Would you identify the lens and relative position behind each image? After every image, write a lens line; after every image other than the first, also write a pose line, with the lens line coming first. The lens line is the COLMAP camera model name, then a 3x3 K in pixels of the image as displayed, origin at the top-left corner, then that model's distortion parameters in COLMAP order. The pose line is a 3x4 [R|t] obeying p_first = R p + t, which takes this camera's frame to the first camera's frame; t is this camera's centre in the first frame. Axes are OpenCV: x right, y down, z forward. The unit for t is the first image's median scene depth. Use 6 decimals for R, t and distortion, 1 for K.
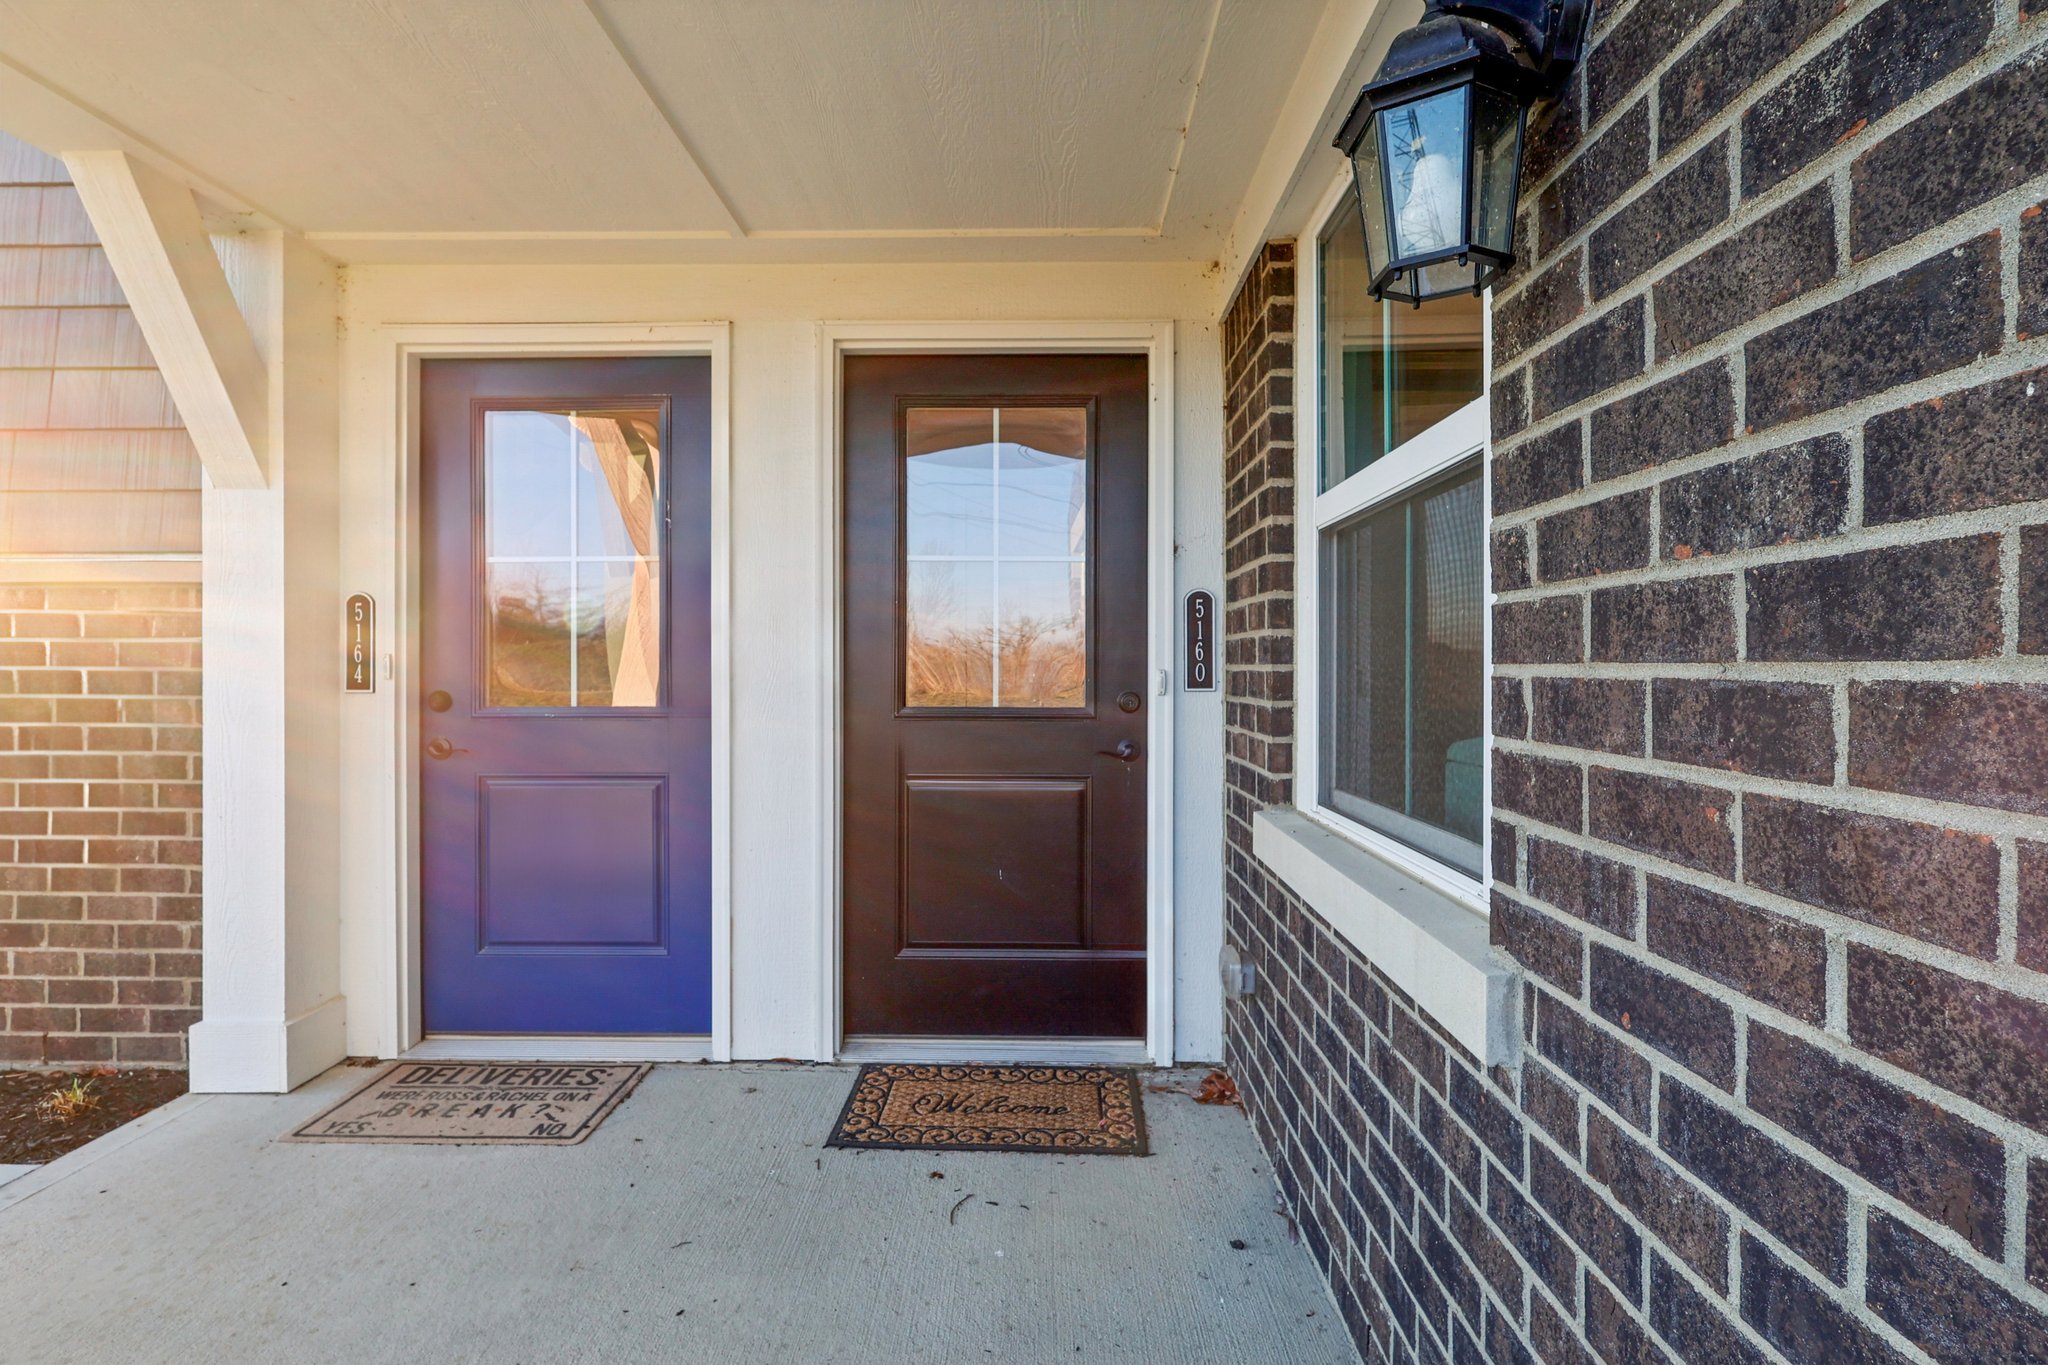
lens RADIAL K [[950.8, 0, 1025.0], [0, 950.8, 680.2], [0, 0, 1]] dist [0.001694, -0.001565]
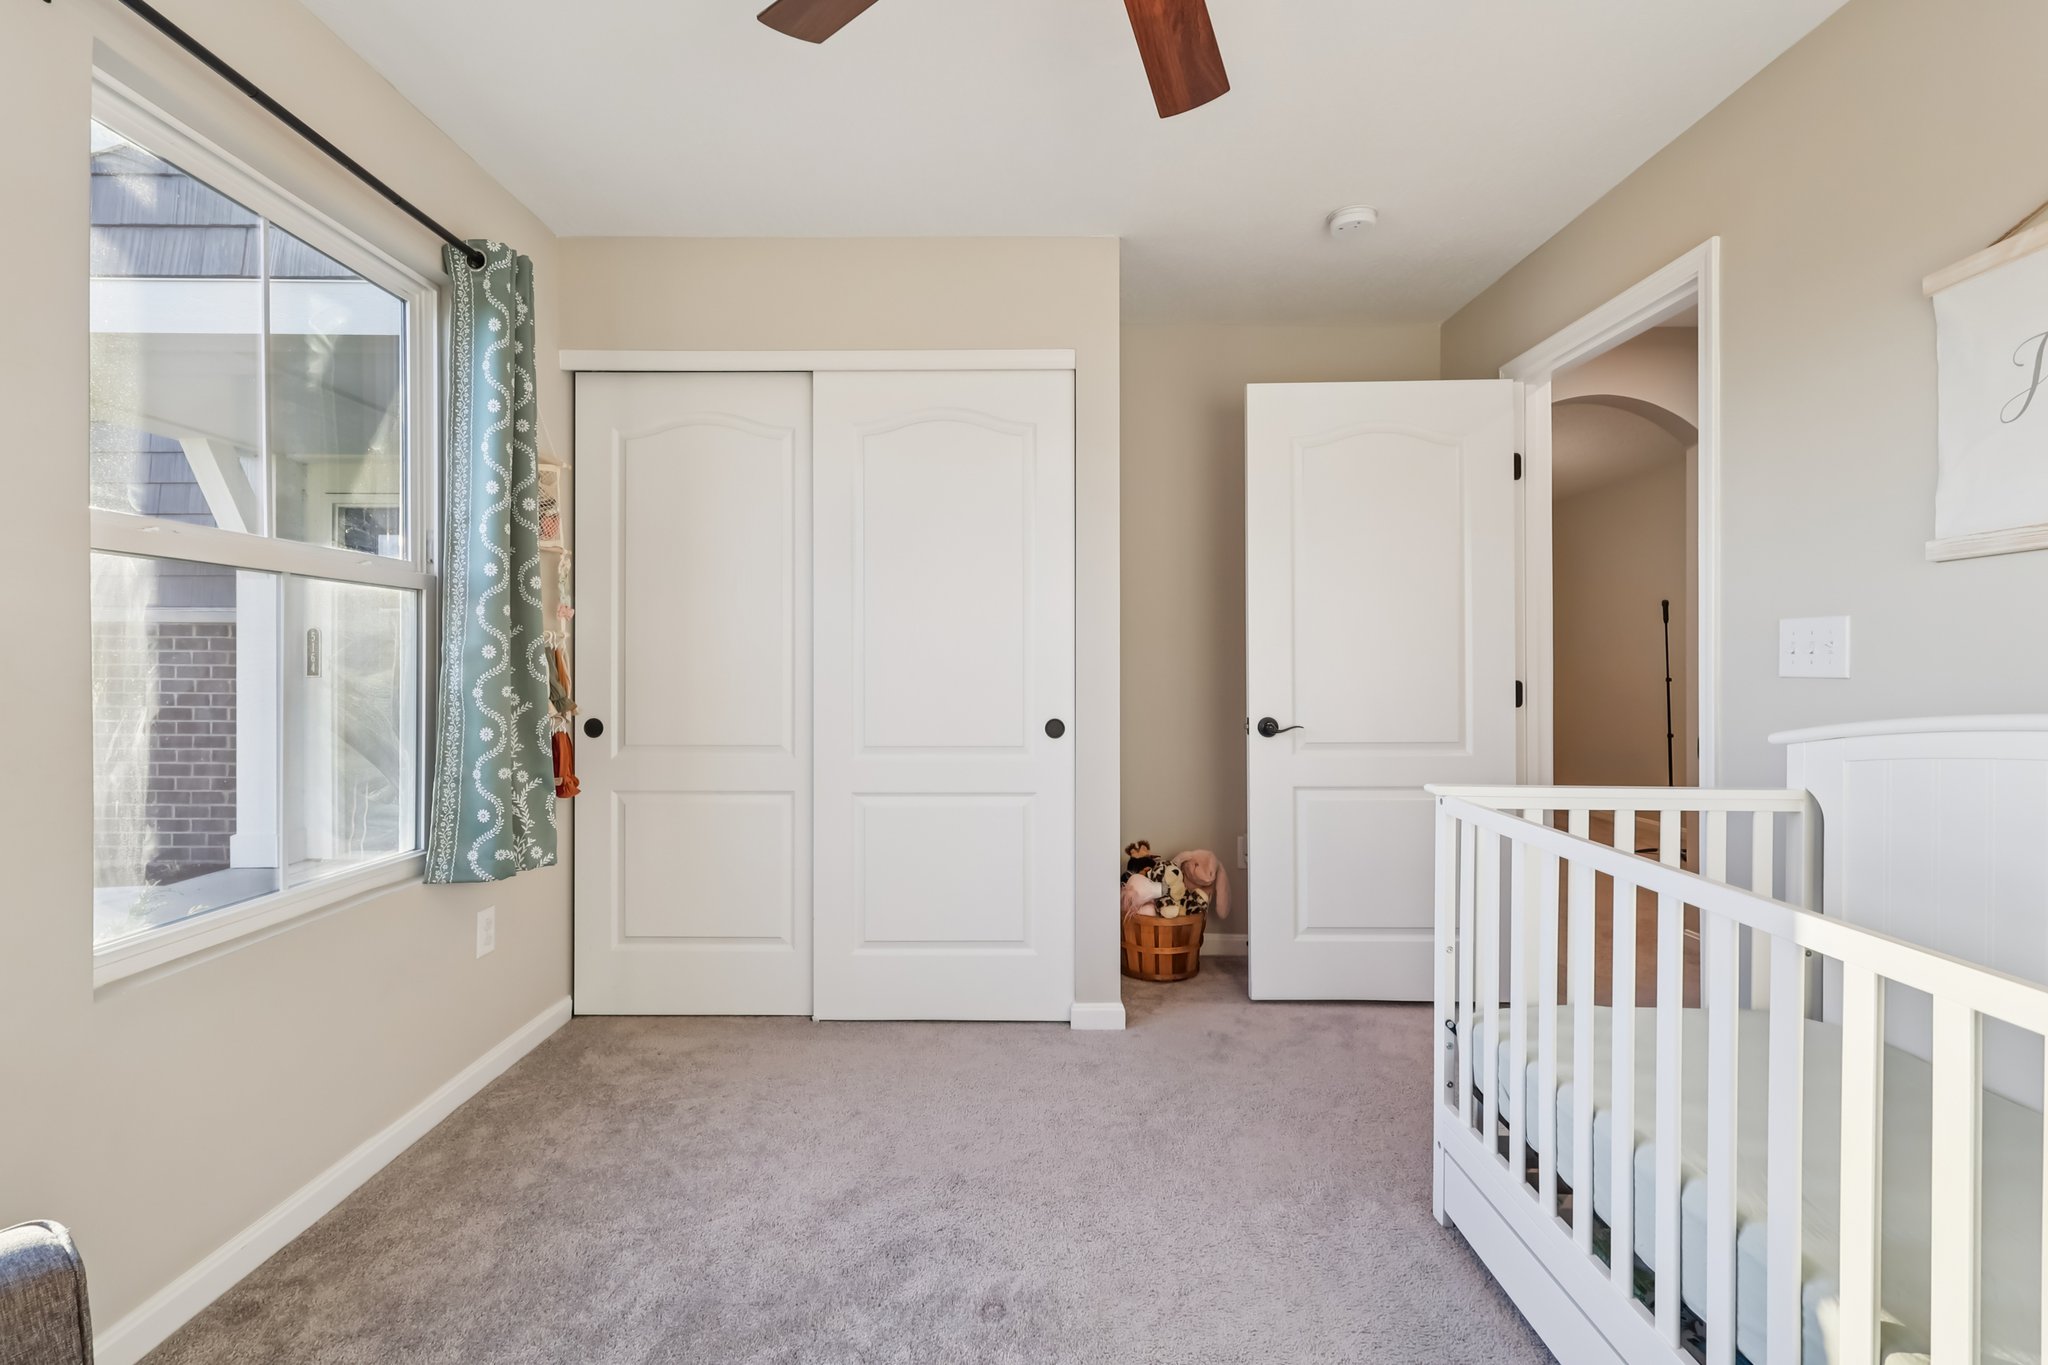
lens RADIAL K [[950.8, 0, 1023.9], [0, 950.8, 677.3], [0, 0, 1]] dist [0.001694, -0.001565]
pose [[0.998972, 0.002699, 0.045245, 0.722424], [-0.003311, 0.999904, 0.013454, -0.019907], [-0.045205, -0.013590, 0.998885, -1.099214]]
